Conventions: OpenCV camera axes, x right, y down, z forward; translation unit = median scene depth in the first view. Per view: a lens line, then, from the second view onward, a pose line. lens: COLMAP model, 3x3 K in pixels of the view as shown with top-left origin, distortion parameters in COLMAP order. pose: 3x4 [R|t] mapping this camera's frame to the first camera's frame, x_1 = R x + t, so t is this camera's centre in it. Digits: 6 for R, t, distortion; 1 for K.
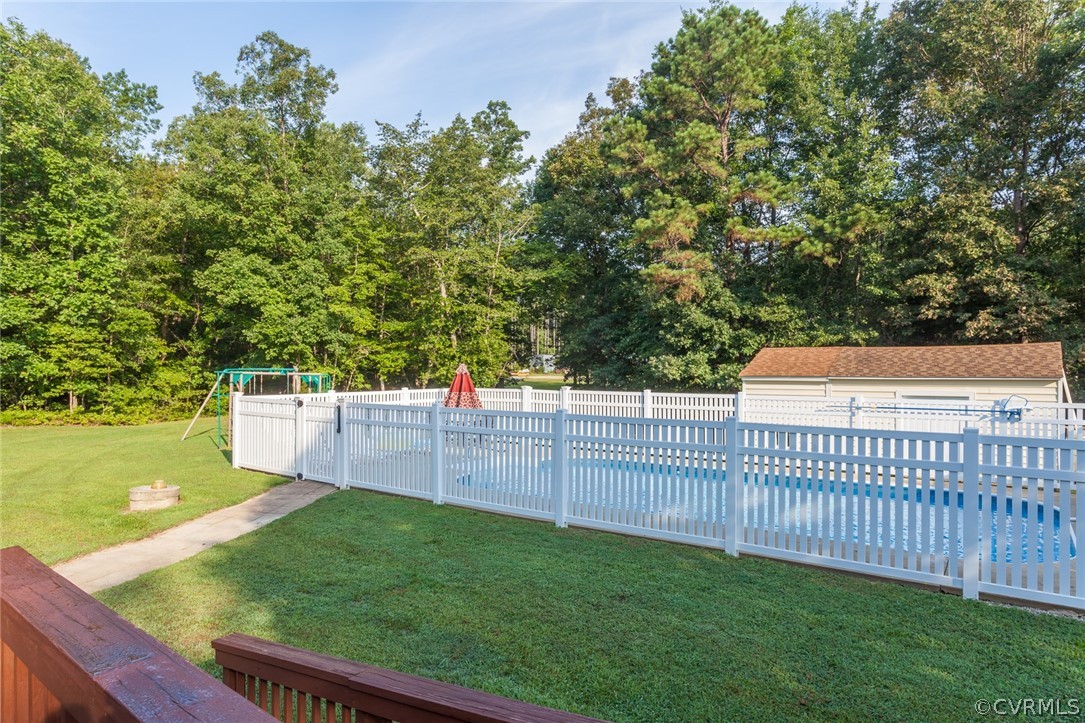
lens RADIAL K [[667.8, 0, 538.2], [0, 667.8, 364.4], [0, 0, 1]] dist [-0.000151, 0.004866]
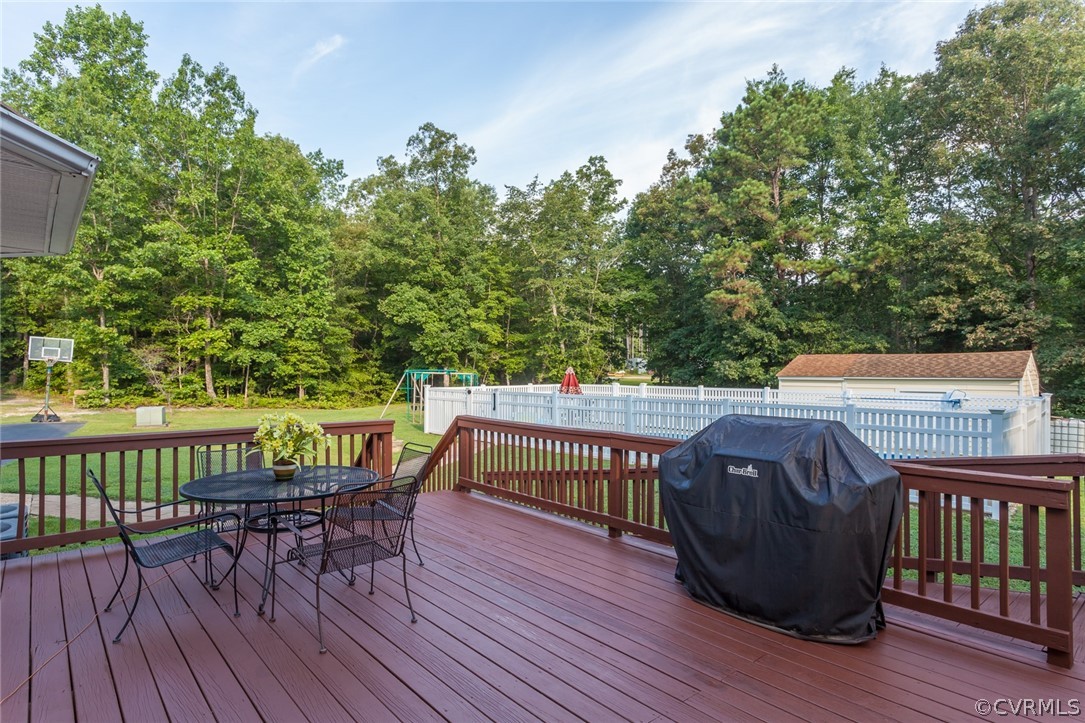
lens RADIAL K [[597.3, 0, 537.9], [0, 597.3, 363.6], [0, 0, 1]] dist [0.003785, 0.001858]
pose [[0.986860, 0.000020, -0.161579, 0.018075], [-0.000666, 0.999992, -0.003942, -0.001996], [0.161577, 0.003998, 0.986852, -0.194965]]
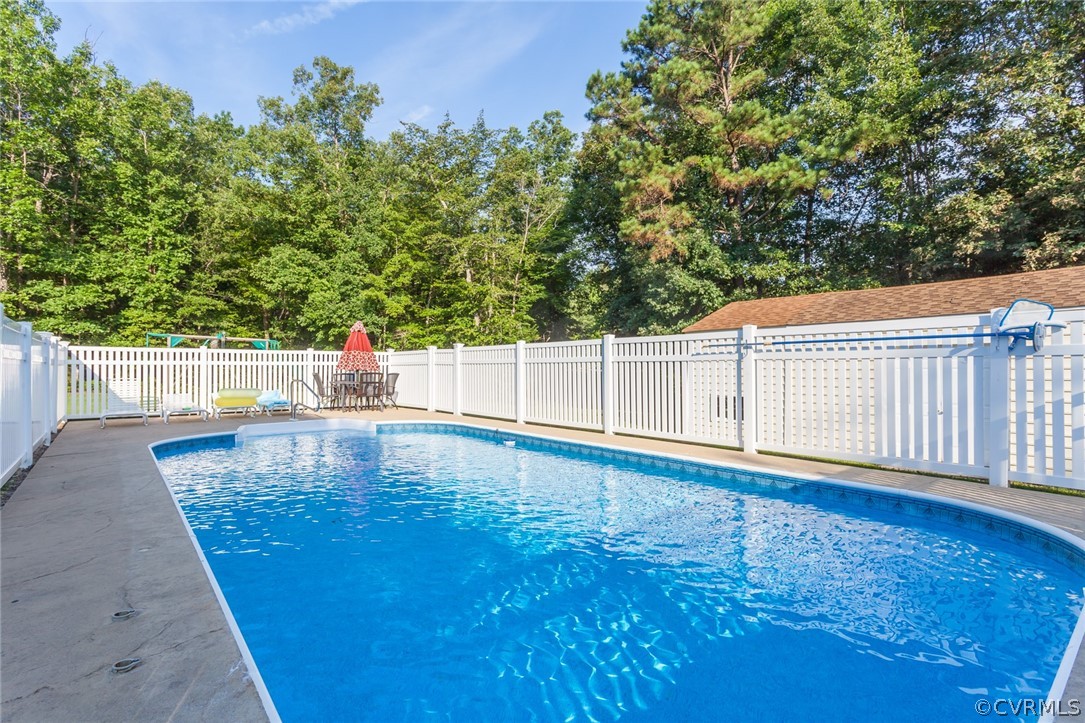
lens RADIAL K [[525.7, 0, 540.4], [0, 525.7, 364.9], [0, 0, 1]] dist [0.011154, -0.001312]
pose [[0.967241, -0.003160, -0.253839, 0.225512], [0.001693, 0.999981, -0.005996, 0.046149], [0.253853, 0.005370, 0.967228, 0.256994]]
